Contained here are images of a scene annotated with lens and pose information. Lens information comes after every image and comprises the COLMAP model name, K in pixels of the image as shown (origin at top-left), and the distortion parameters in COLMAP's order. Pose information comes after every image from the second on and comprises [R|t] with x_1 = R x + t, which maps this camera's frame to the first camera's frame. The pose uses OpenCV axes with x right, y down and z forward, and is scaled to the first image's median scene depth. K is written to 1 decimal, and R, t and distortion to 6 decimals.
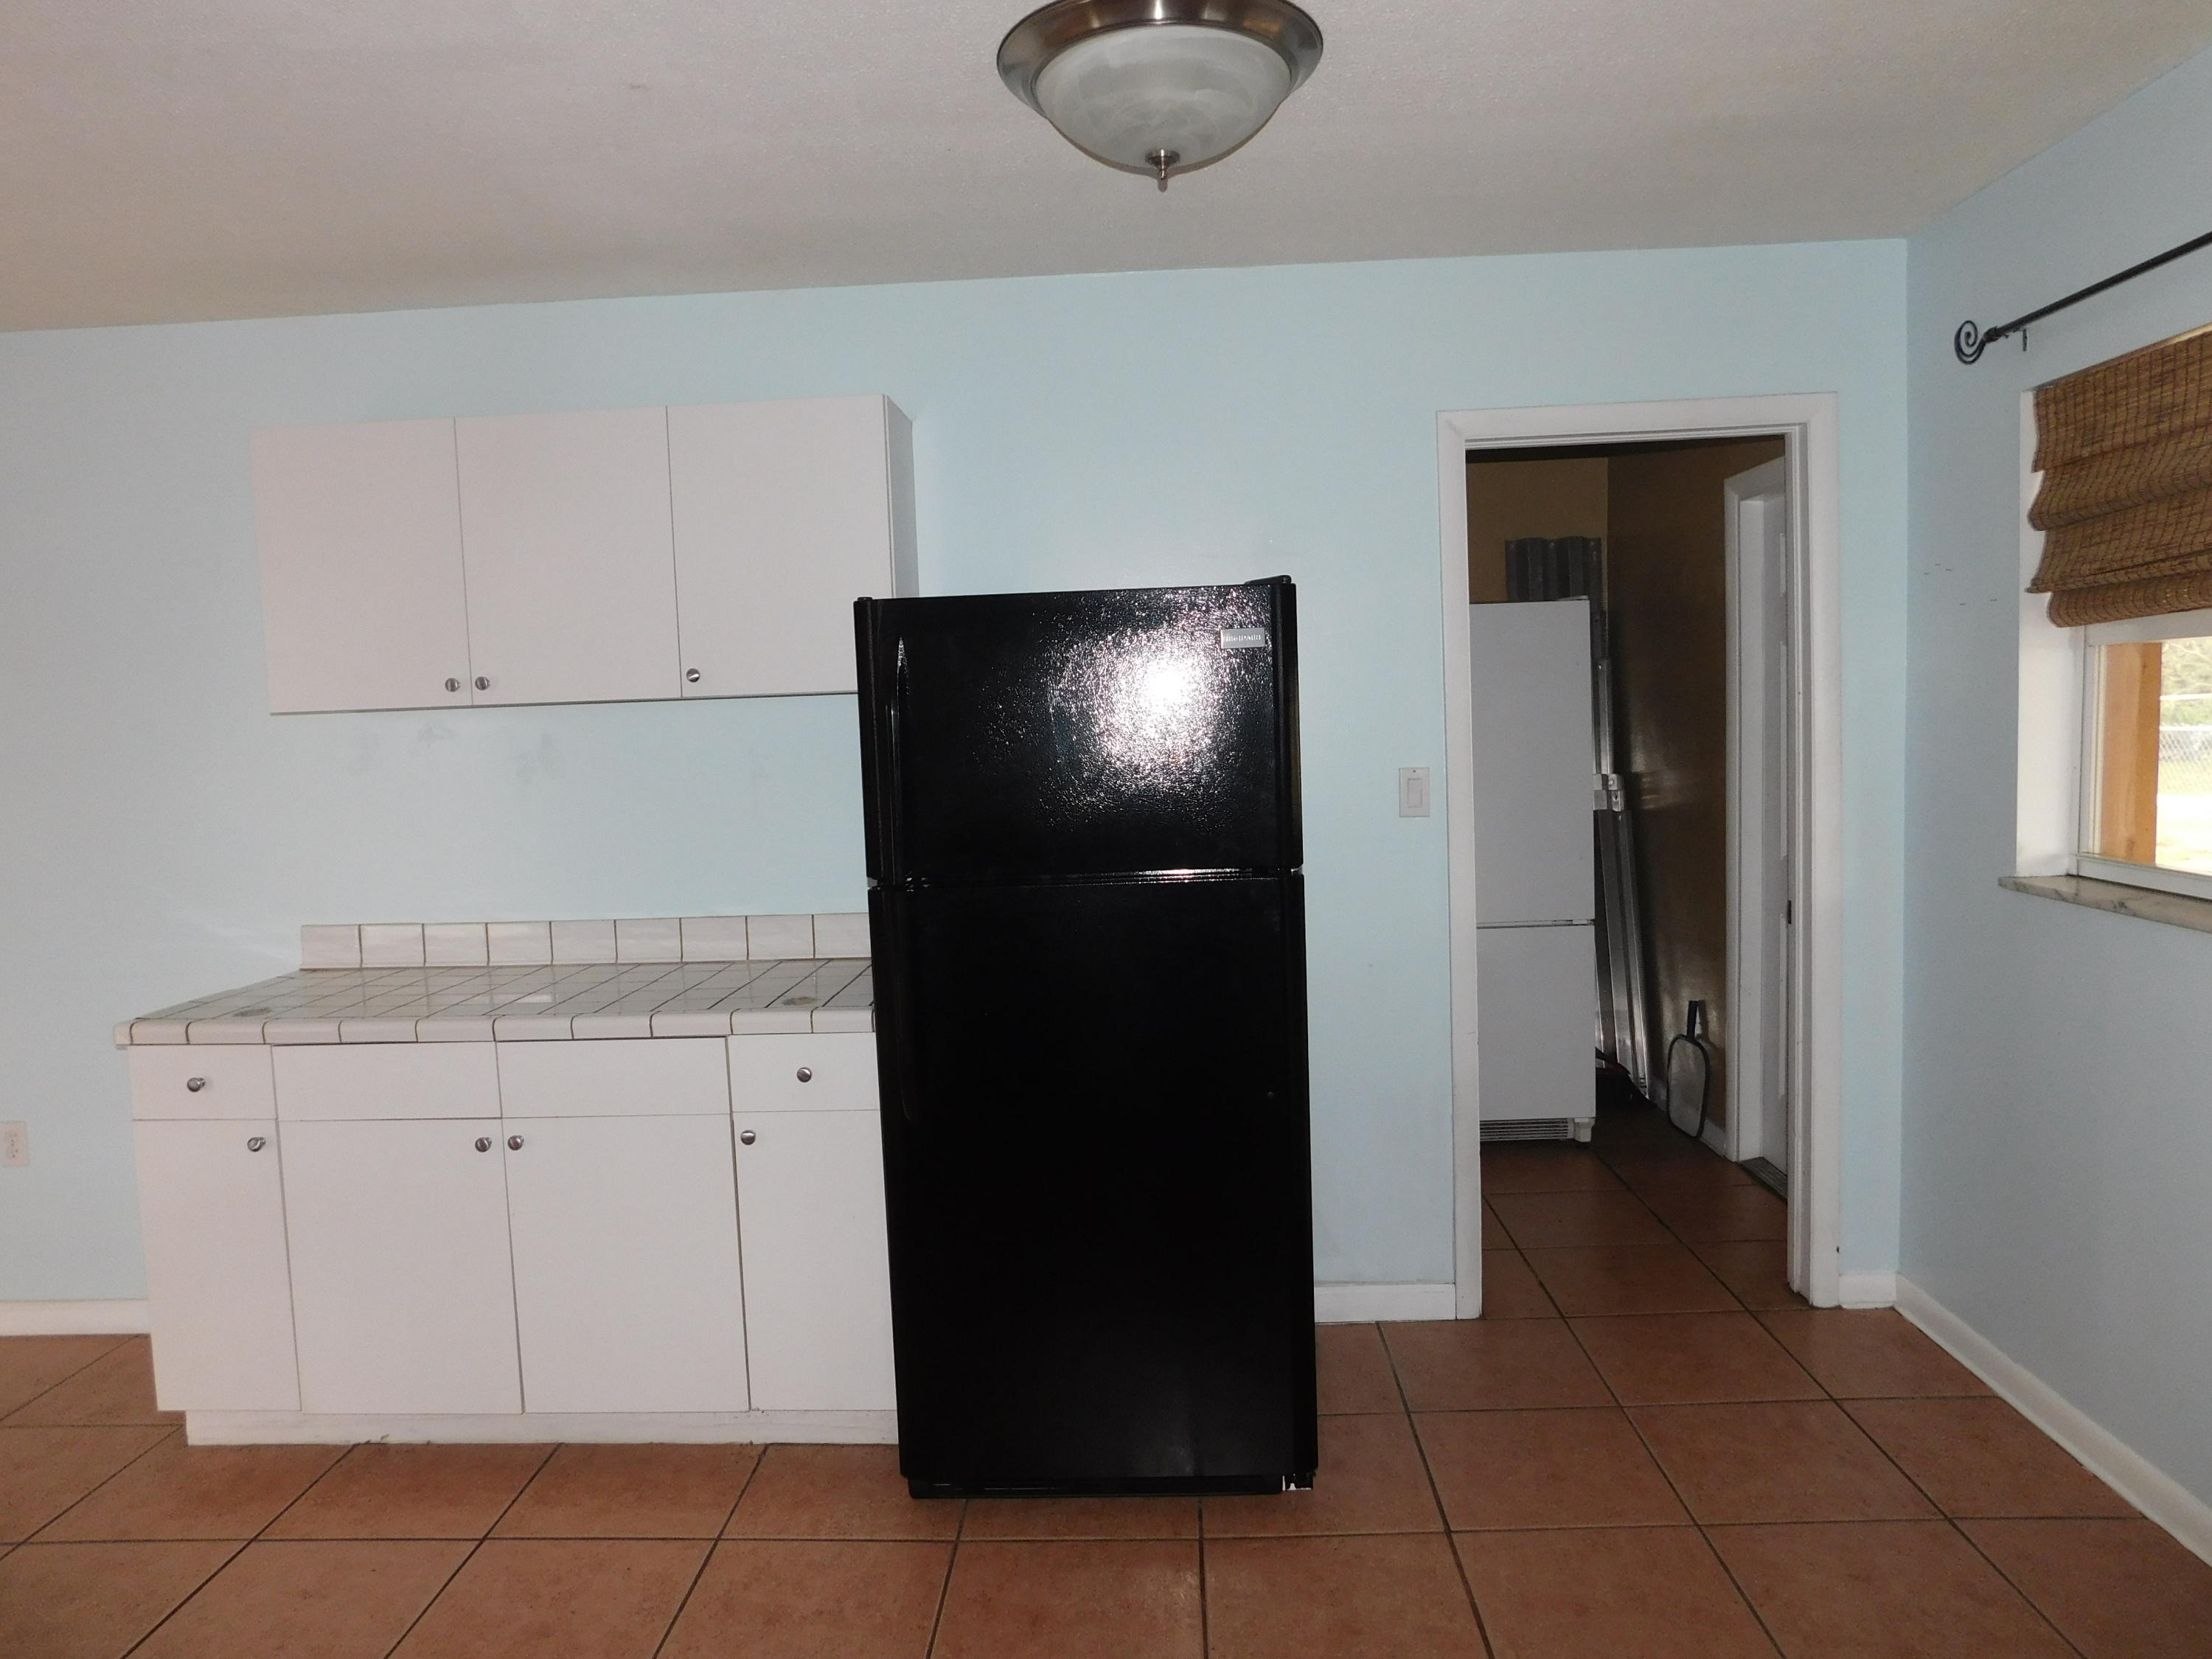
lens RADIAL K [[1454.2, 0, 1104.2], [0, 1454.2, 816.0], [0, 0, 1]] dist [-0.072994, 0.054938]
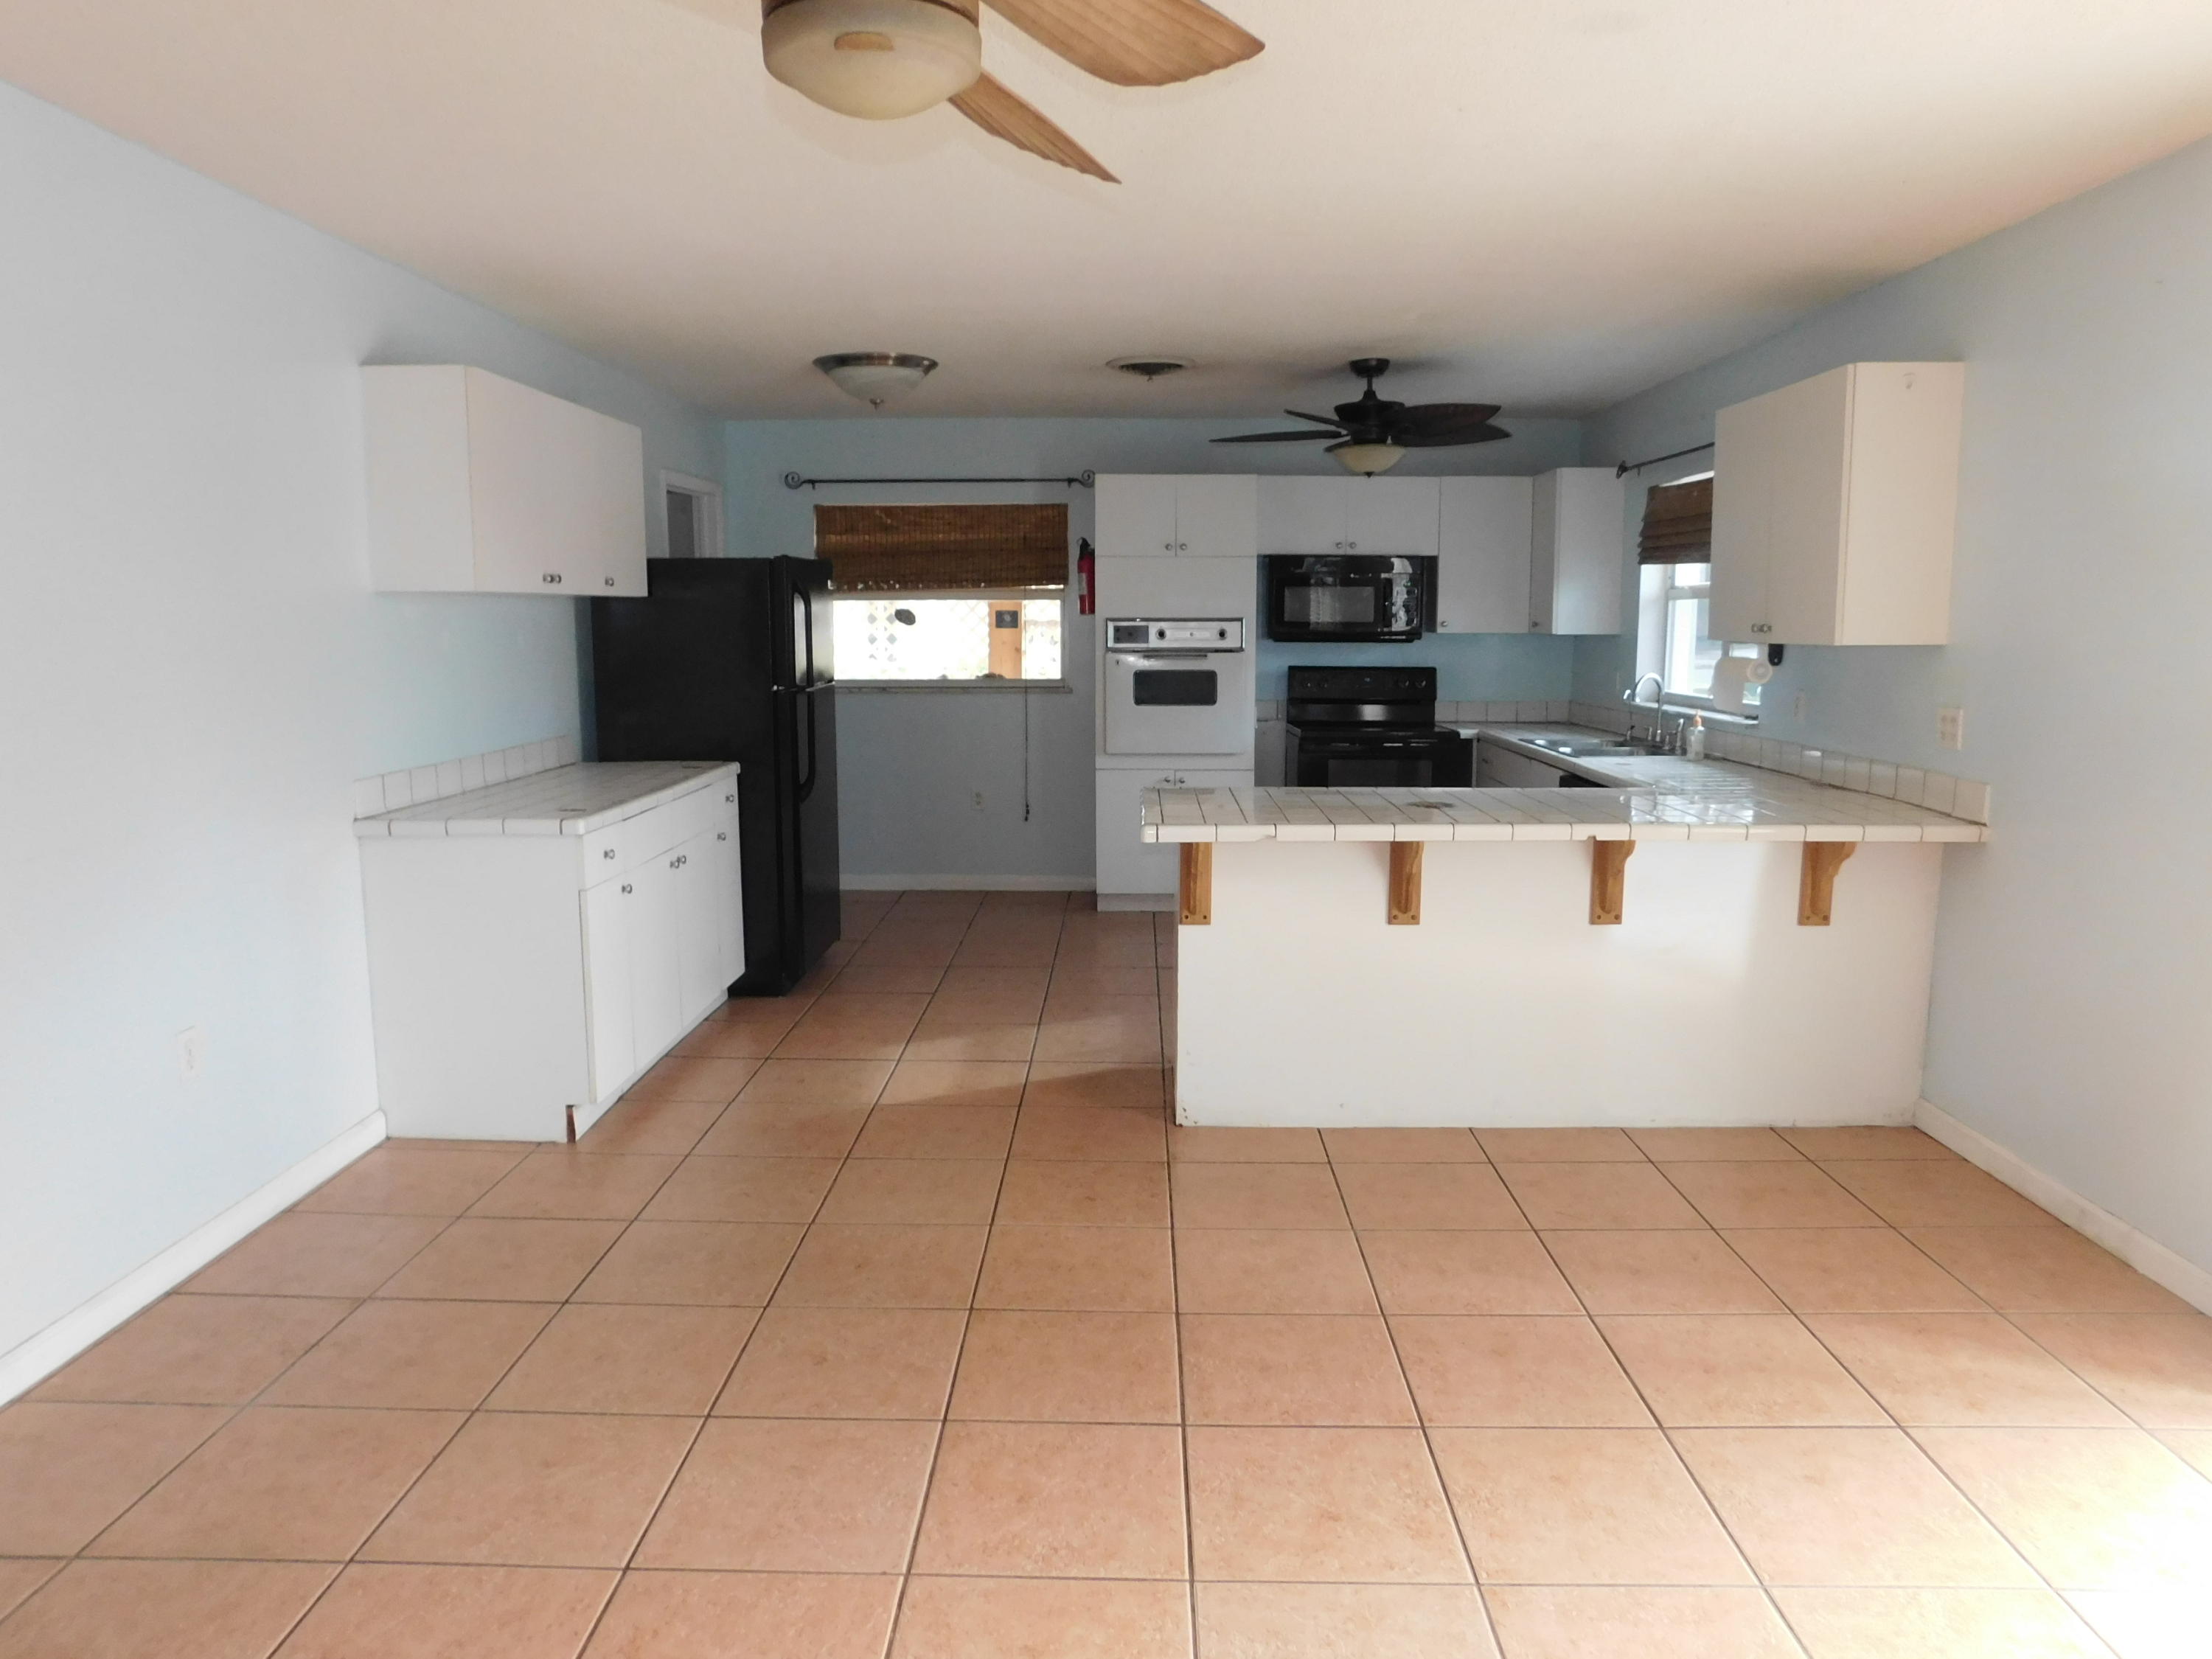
lens RADIAL K [[1454.2, 0, 1104.8], [0, 1454.2, 843.3], [0, 0, 1]] dist [-0.072994, 0.054938]
pose [[-0.007537, -0.121637, 0.992546, -2.132342], [0.077801, 0.989494, 0.121854, 0.041439], [-0.996940, 0.078139, 0.002005, 0.504018]]
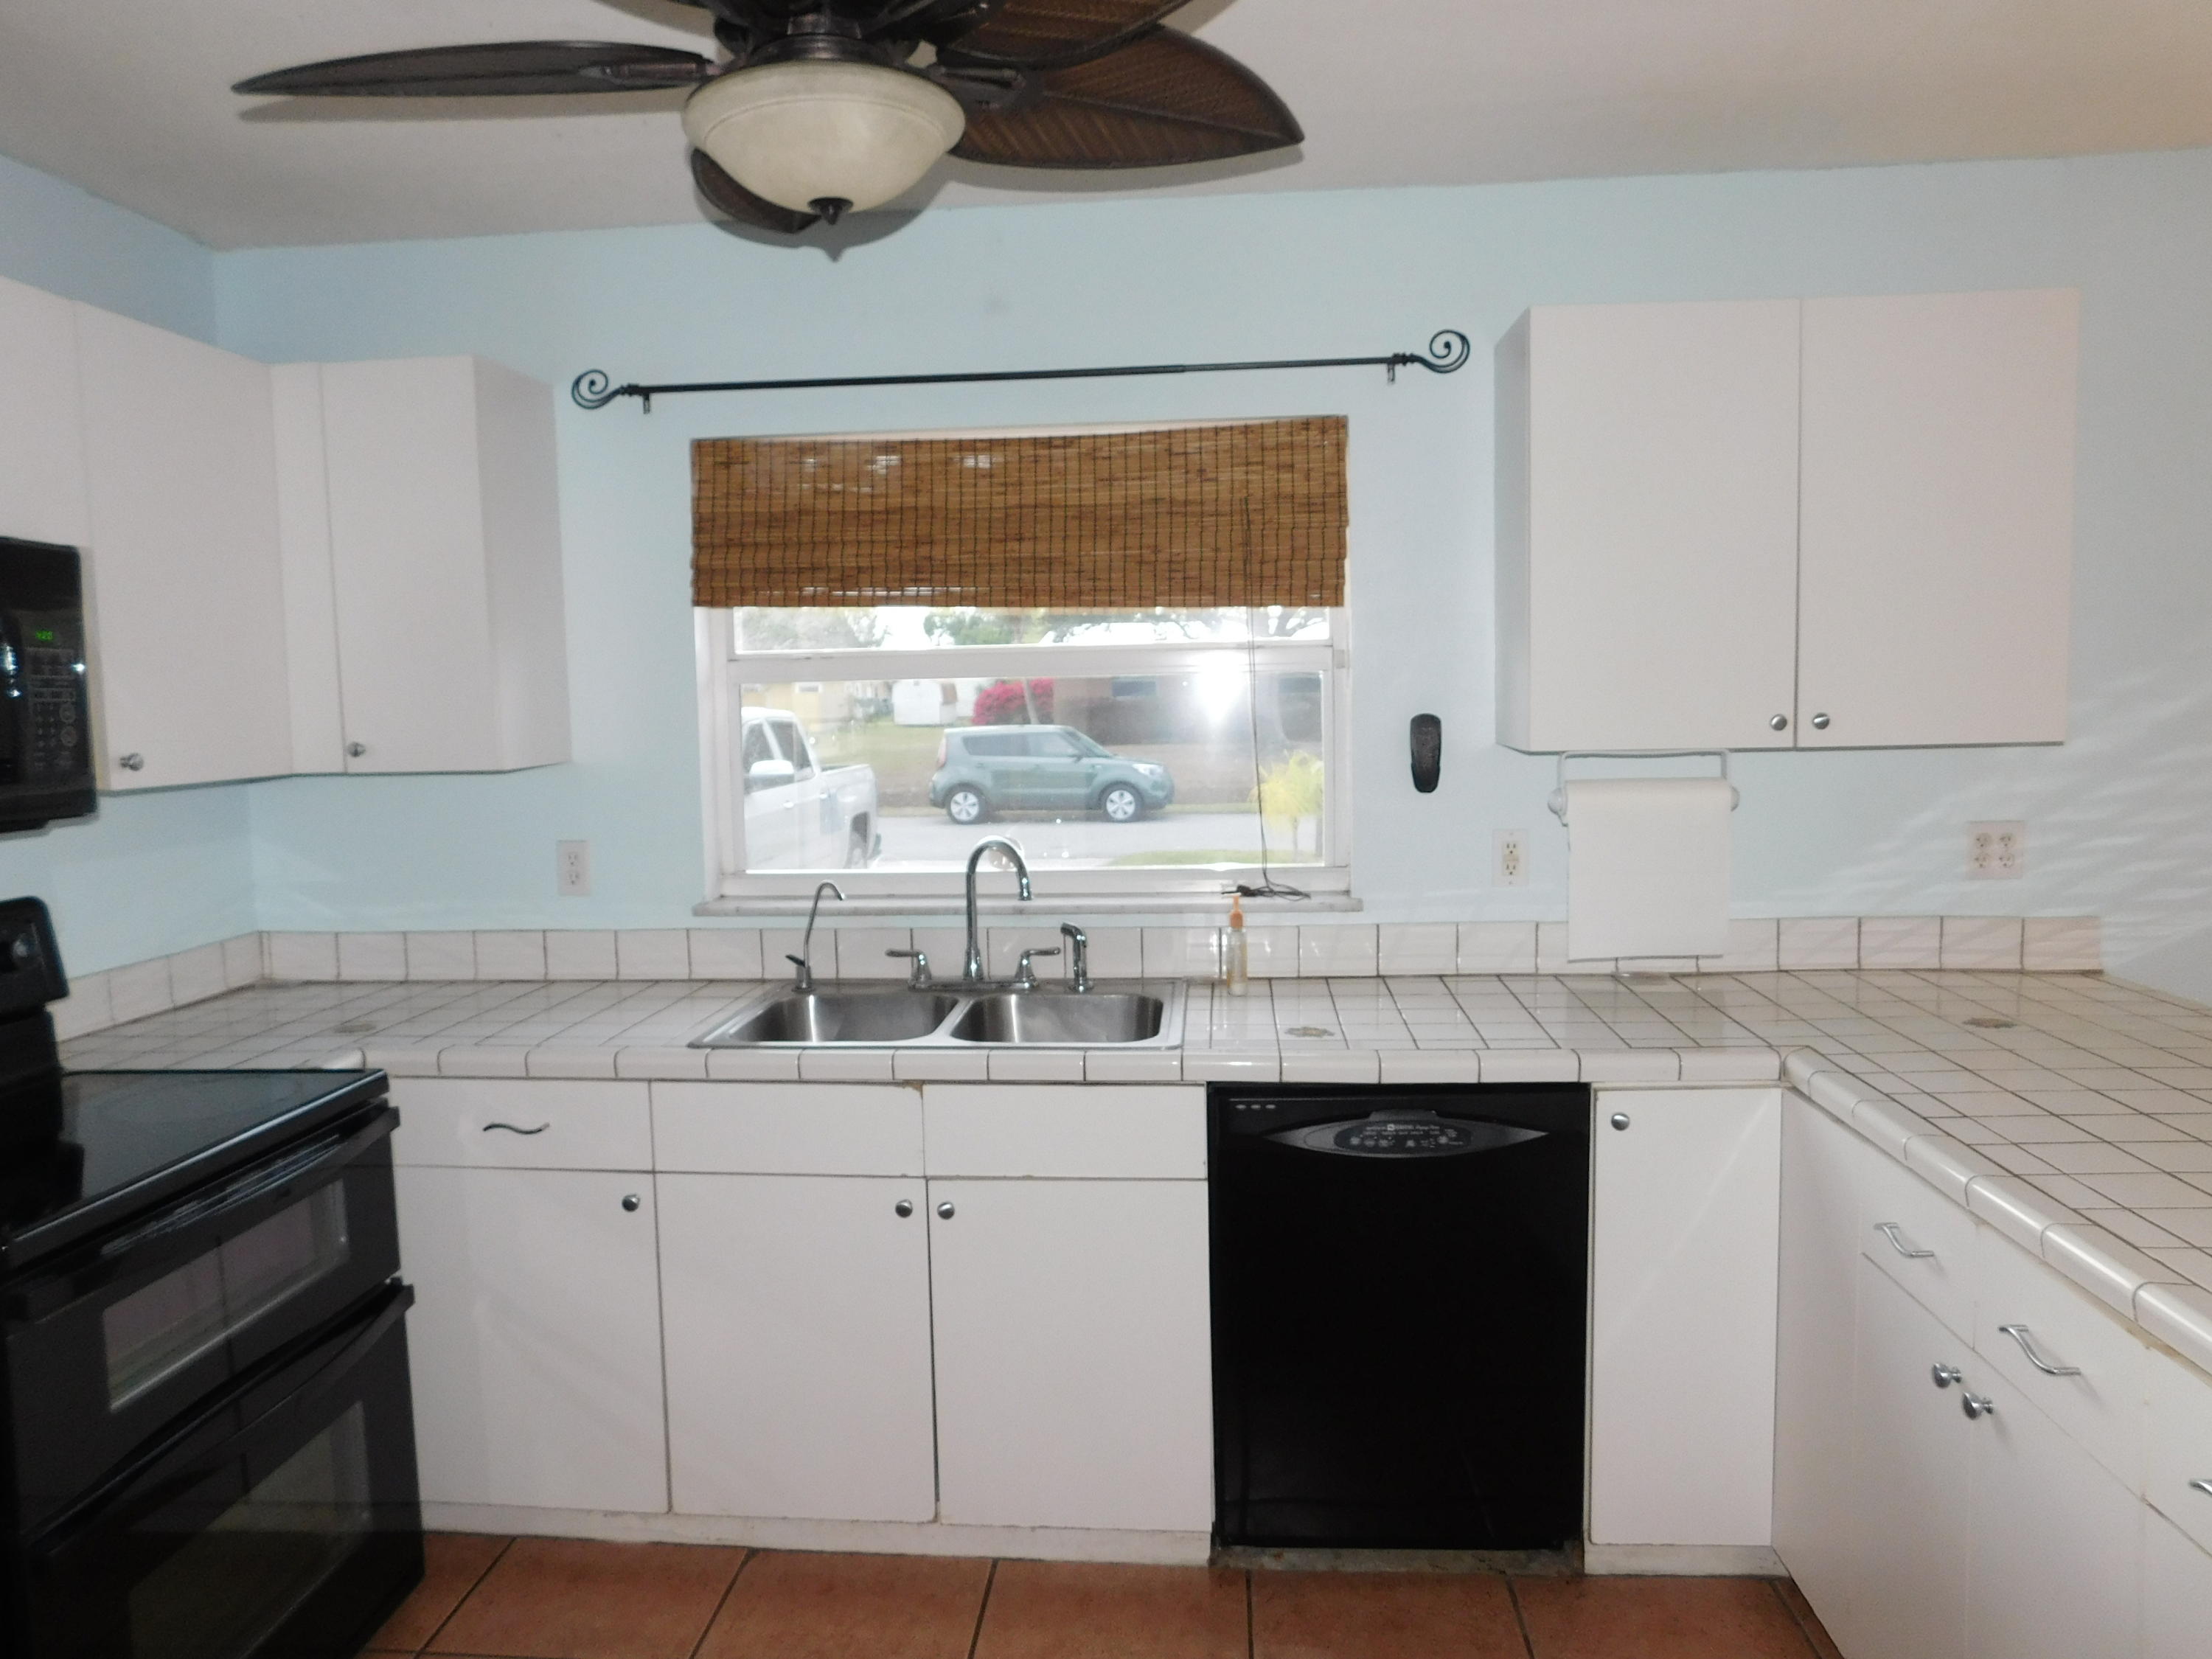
lens RADIAL K [[1454.2, 0, 1106.9], [0, 1454.2, 816.4], [0, 0, 1]] dist [-0.072994, 0.054938]
pose [[-0.997526, 0.050040, 0.049374, -0.122272], [0.057313, 0.985610, 0.159020, -0.052820], [-0.040706, 0.161457, -0.986040, 0.673760]]
